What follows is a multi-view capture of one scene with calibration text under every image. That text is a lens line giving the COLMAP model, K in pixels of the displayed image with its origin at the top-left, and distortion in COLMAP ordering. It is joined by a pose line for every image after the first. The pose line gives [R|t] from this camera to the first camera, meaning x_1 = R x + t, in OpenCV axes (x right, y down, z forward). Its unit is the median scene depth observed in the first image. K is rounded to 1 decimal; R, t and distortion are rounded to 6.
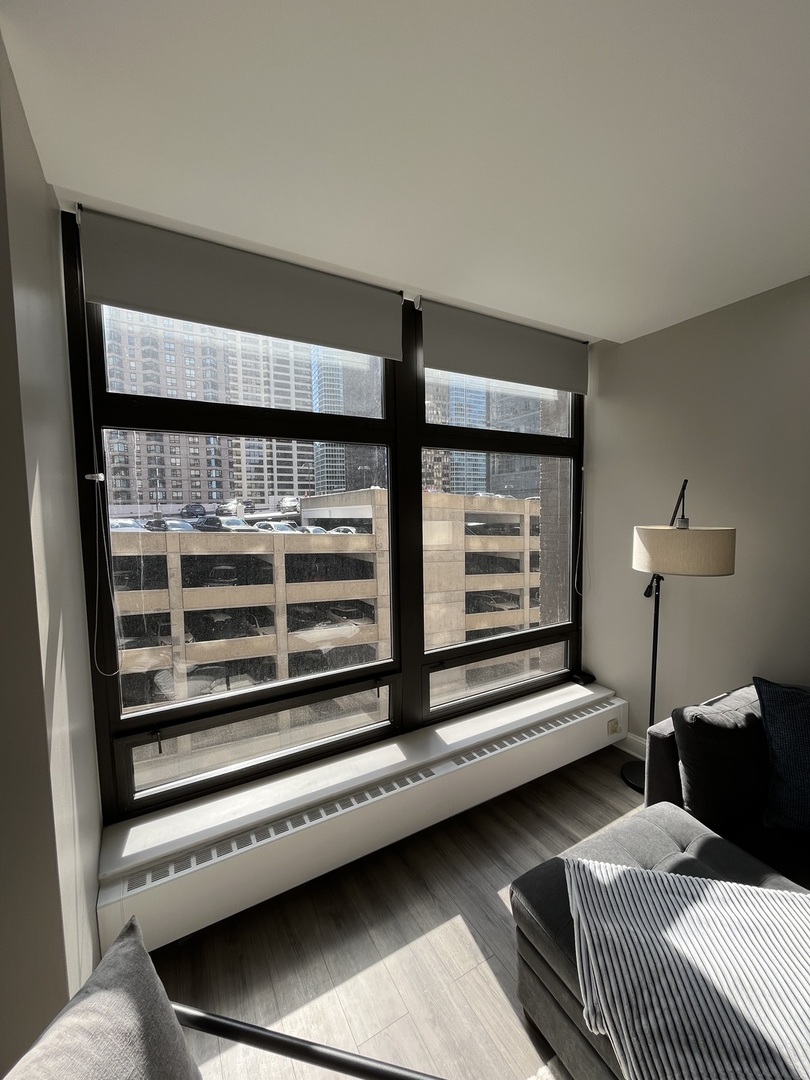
lens RADIAL K [[434.9, 0, 405.9], [0, 434.9, 539.7], [0, 0, 1]] dist [-0.000737, -0.000733]
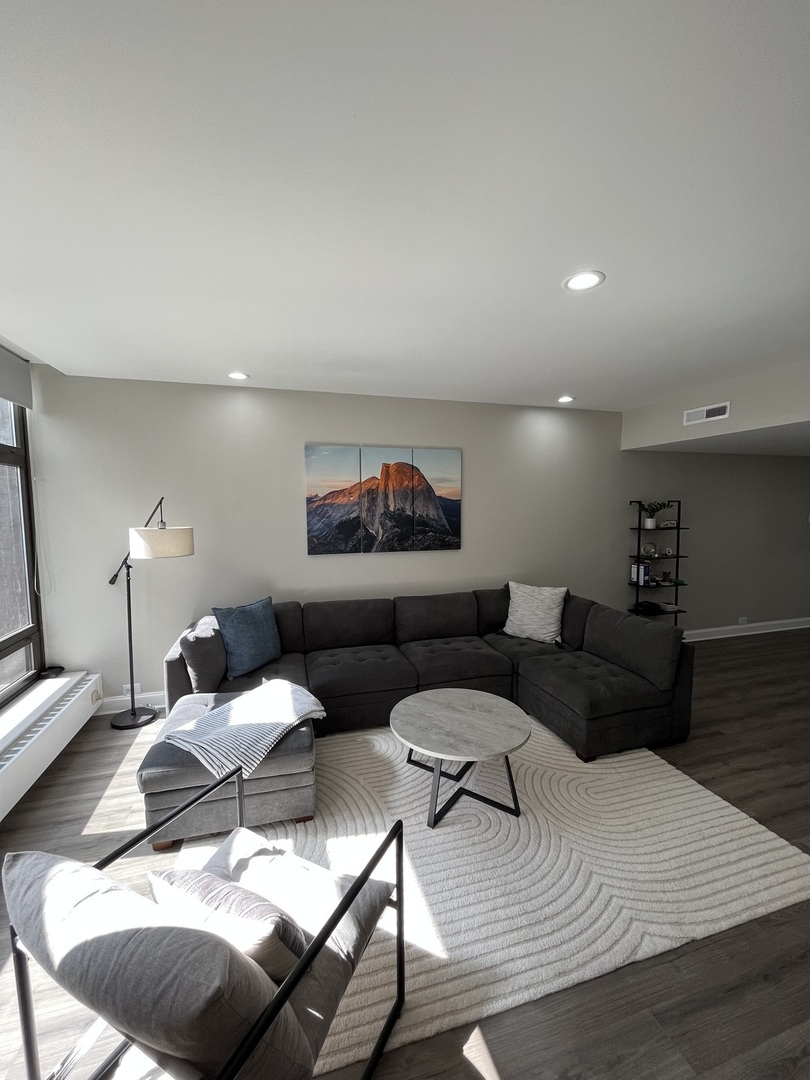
lens RADIAL K [[434.9, 0, 407.3], [0, 434.9, 540.2], [0, 0, 1]] dist [-0.000737, -0.000733]
pose [[0.230235, -0.070983, 0.970543, -0.614634], [0.070356, 0.995940, 0.056151, -0.009932], [-0.970588, 0.055355, 0.234295, -0.188981]]
